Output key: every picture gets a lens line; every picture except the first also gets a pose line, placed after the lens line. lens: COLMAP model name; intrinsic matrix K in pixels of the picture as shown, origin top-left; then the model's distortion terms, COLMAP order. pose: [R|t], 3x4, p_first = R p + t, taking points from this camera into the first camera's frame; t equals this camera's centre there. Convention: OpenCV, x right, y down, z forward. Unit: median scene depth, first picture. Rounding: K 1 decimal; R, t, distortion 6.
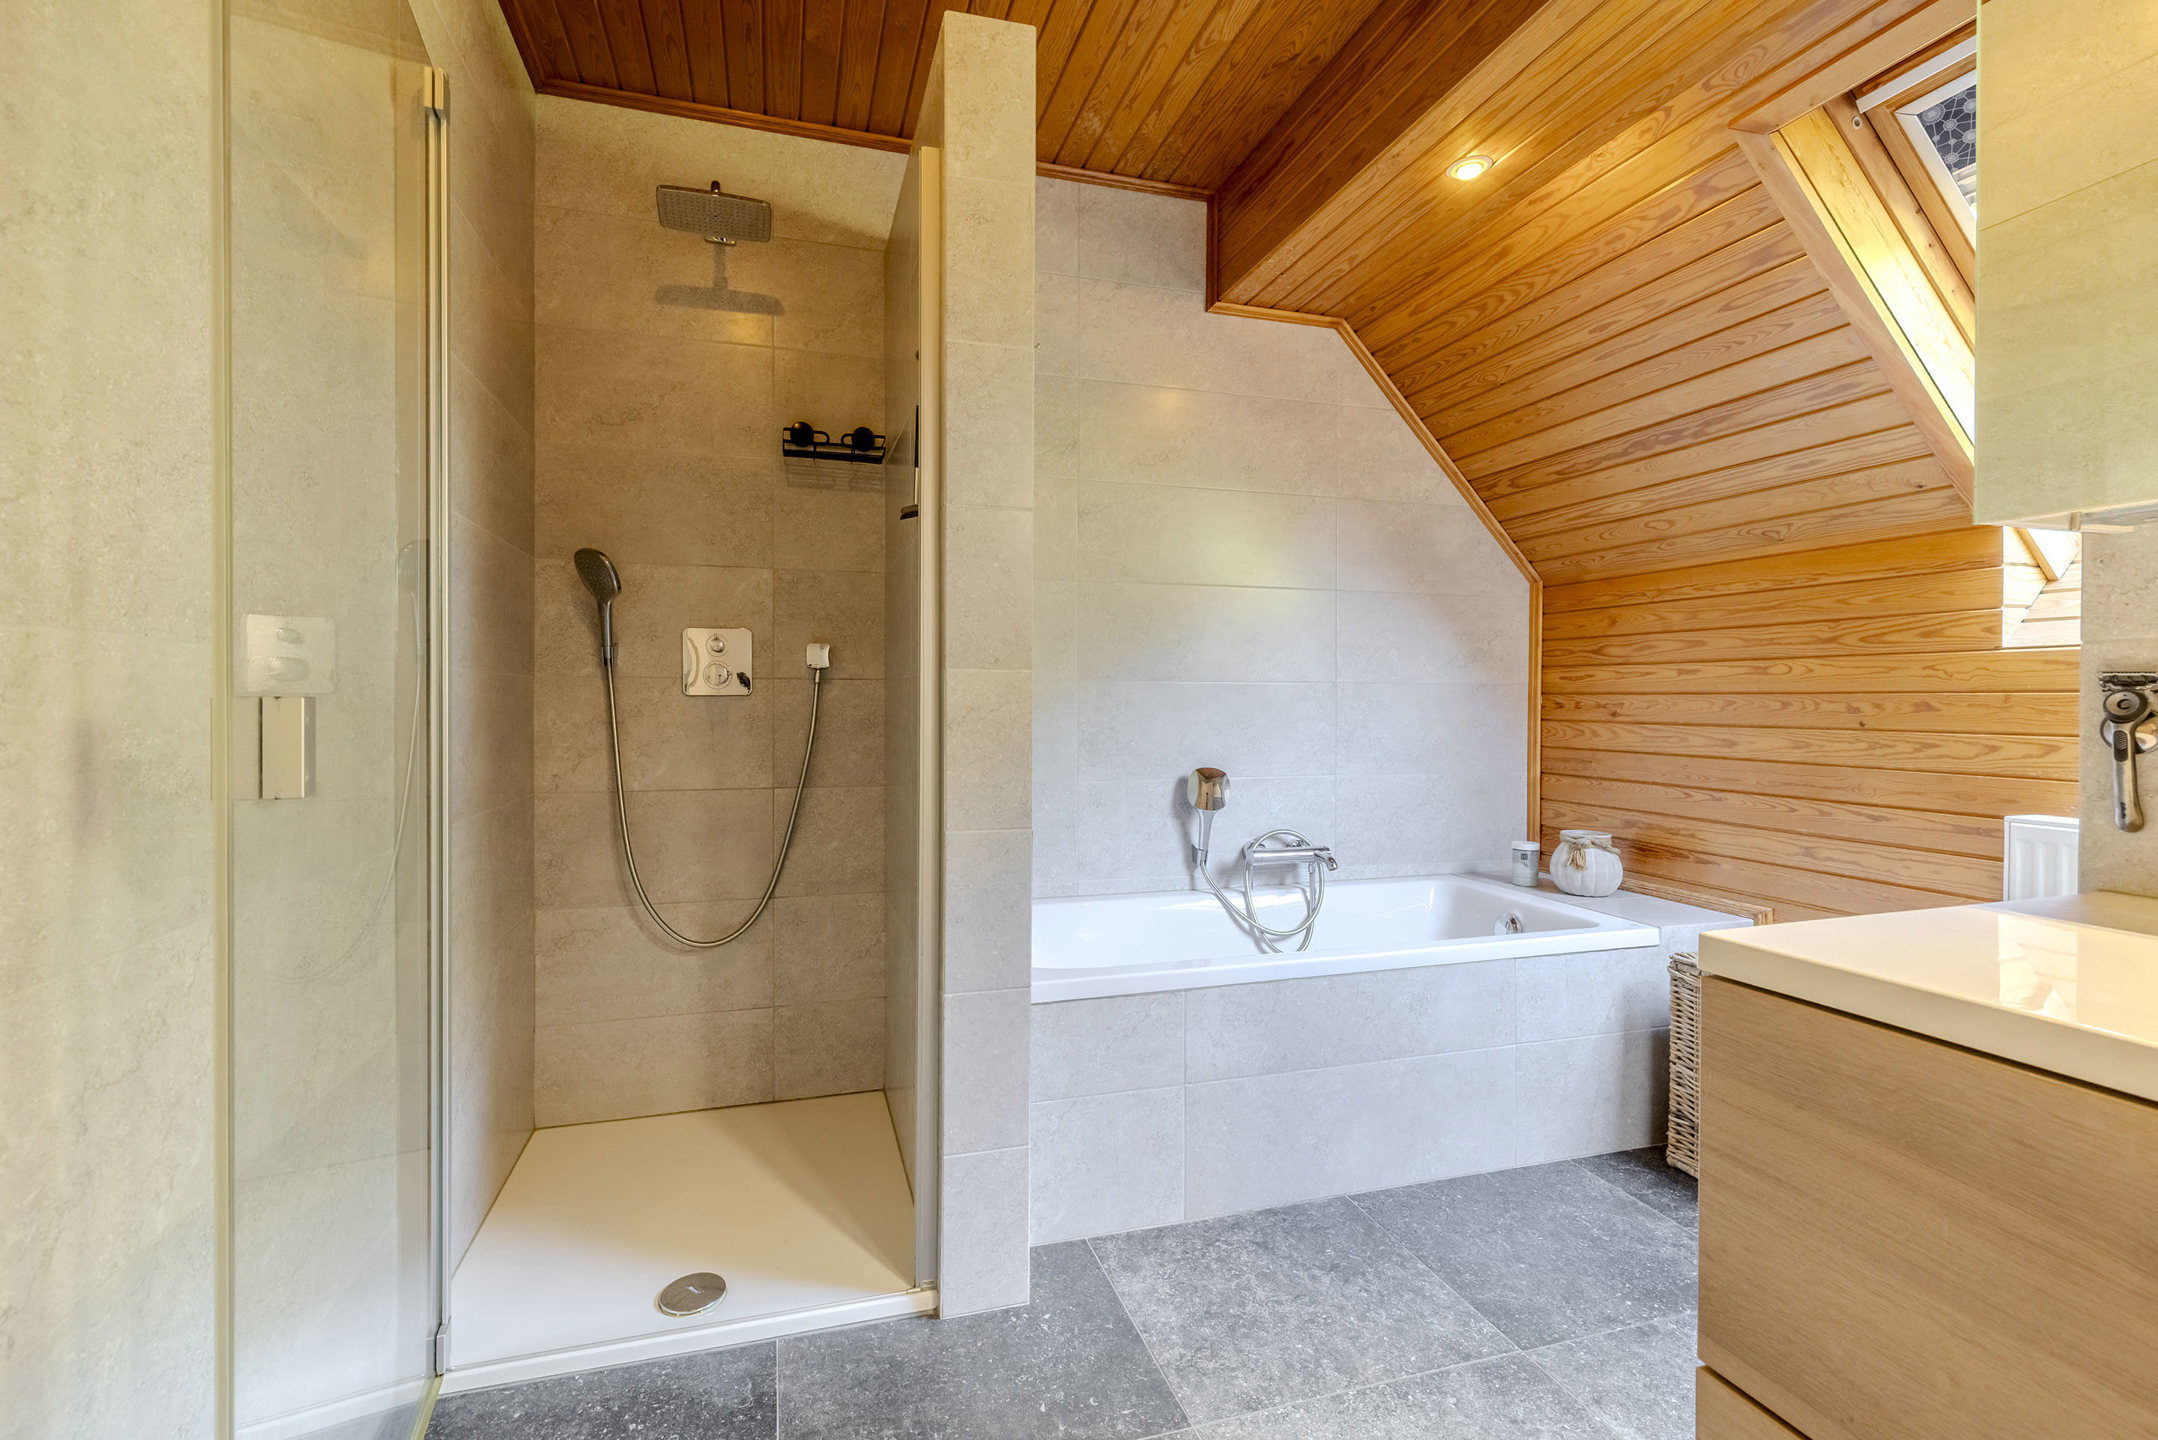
lens RADIAL K [[840.9, 0, 979.9], [0, 840.9, 704.2], [0, 0, 1]] dist [0.000548, 0.000204]
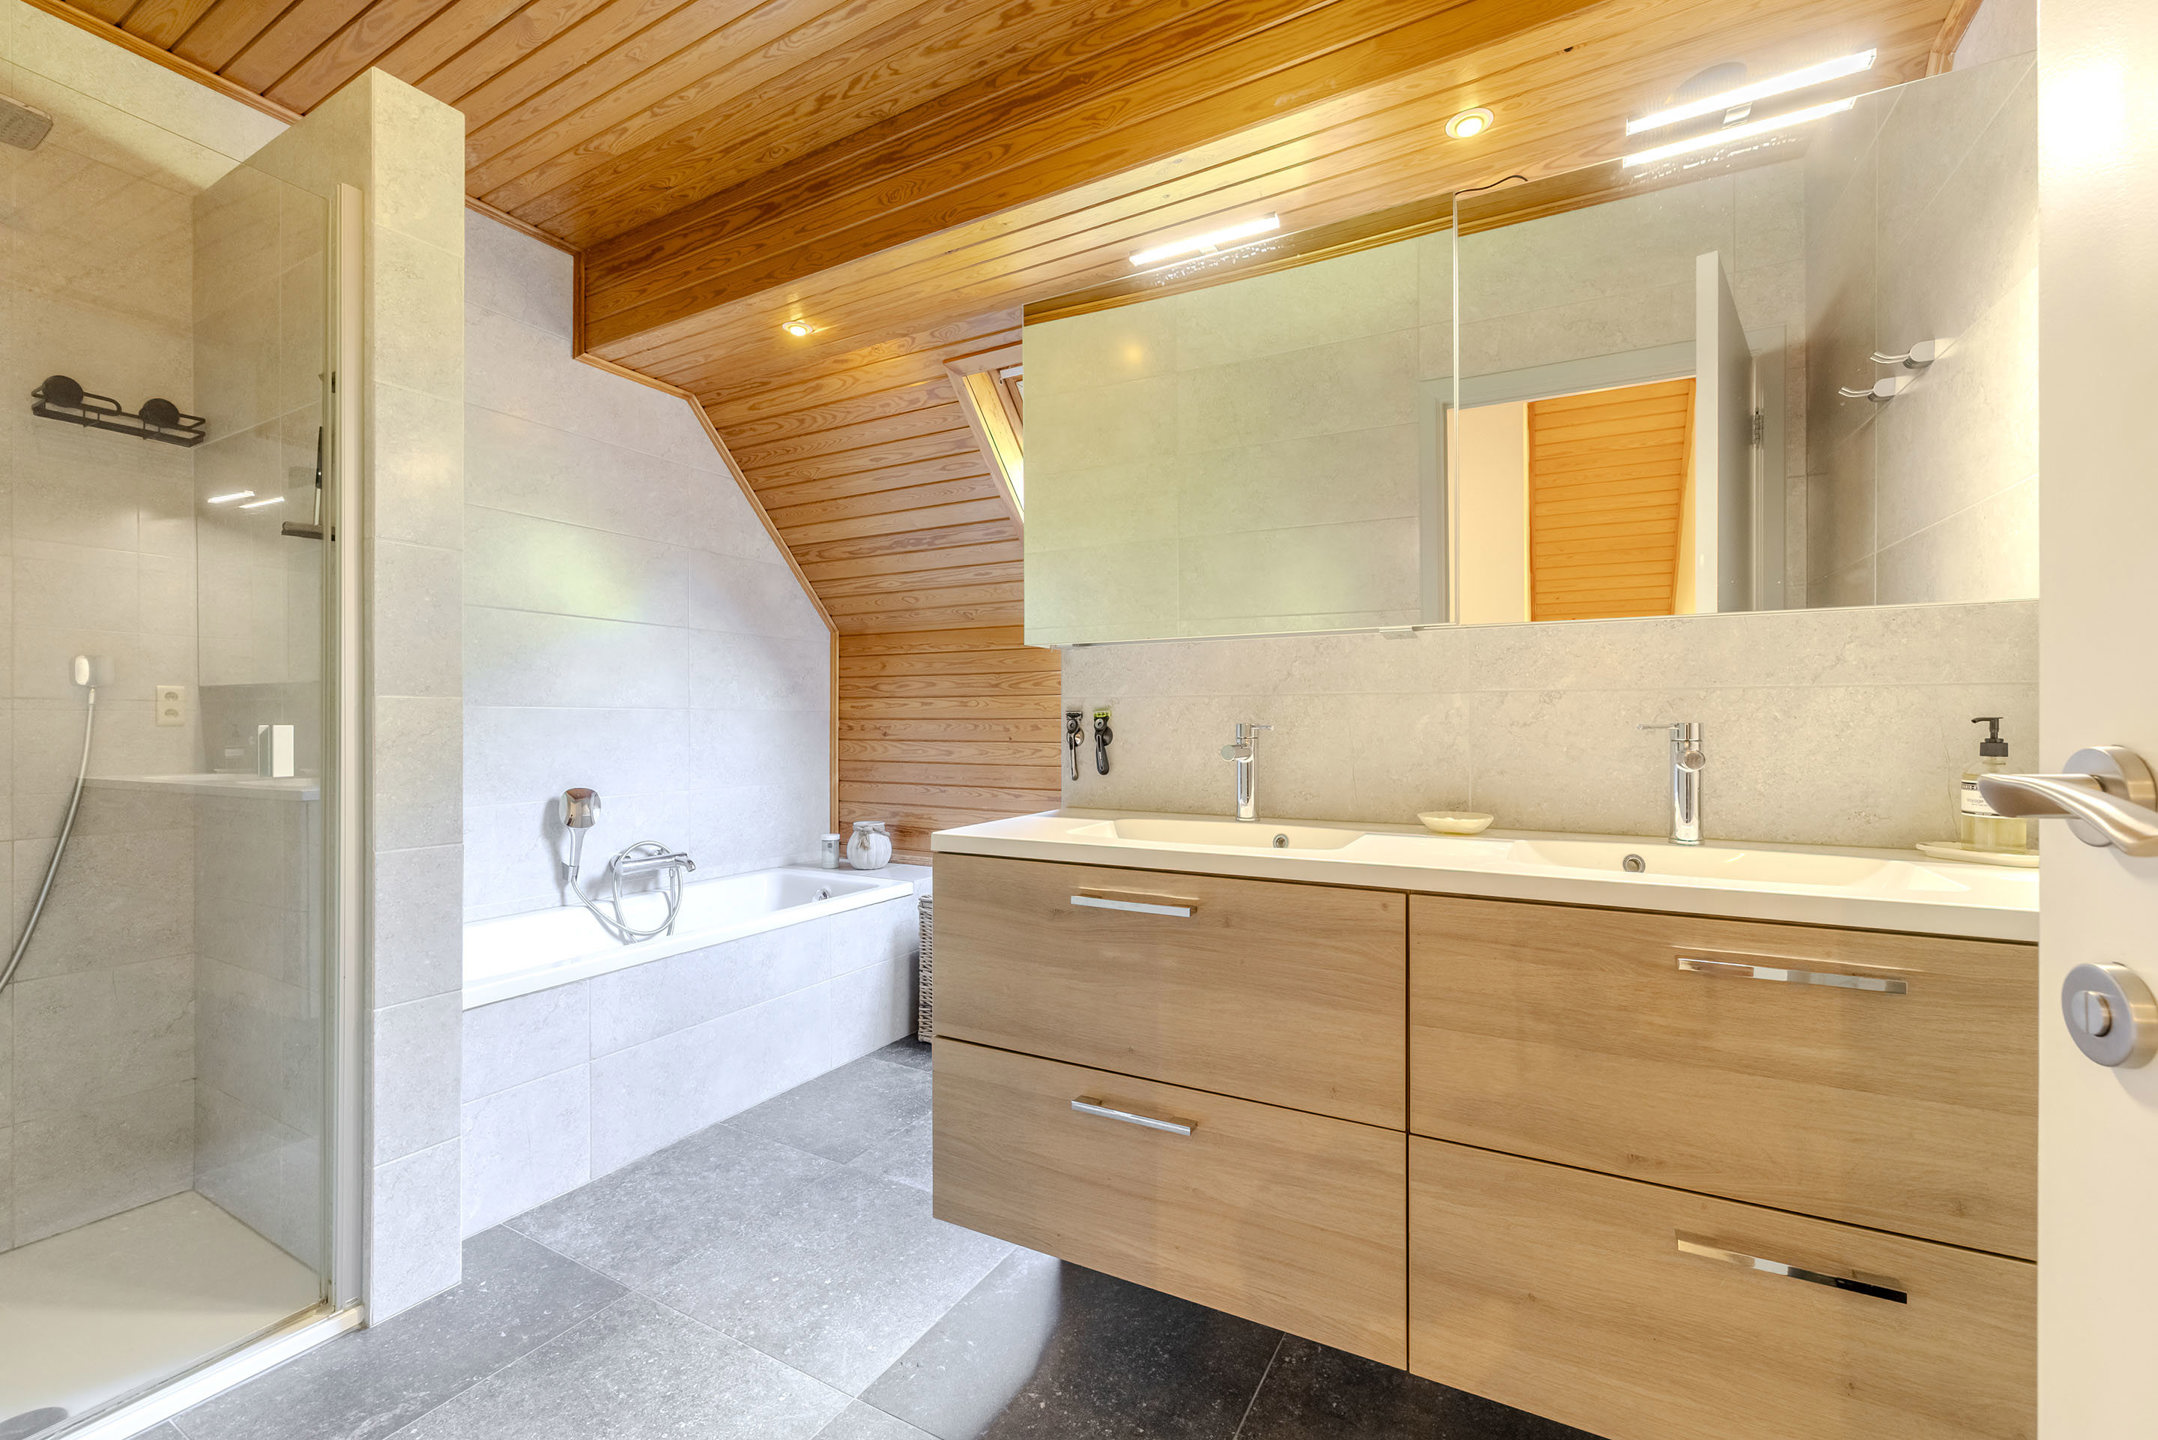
lens RADIAL K [[960.5, 0, 1055.1], [0, 960.5, 747.4], [0, 0, 1]] dist [0.002342, 0.000332]
pose [[0.673514, -0.020030, 0.738903, -0.250701], [0.005930, 0.999747, 0.021695, 0.001450], [-0.739151, -0.010230, 0.673463, -0.298857]]
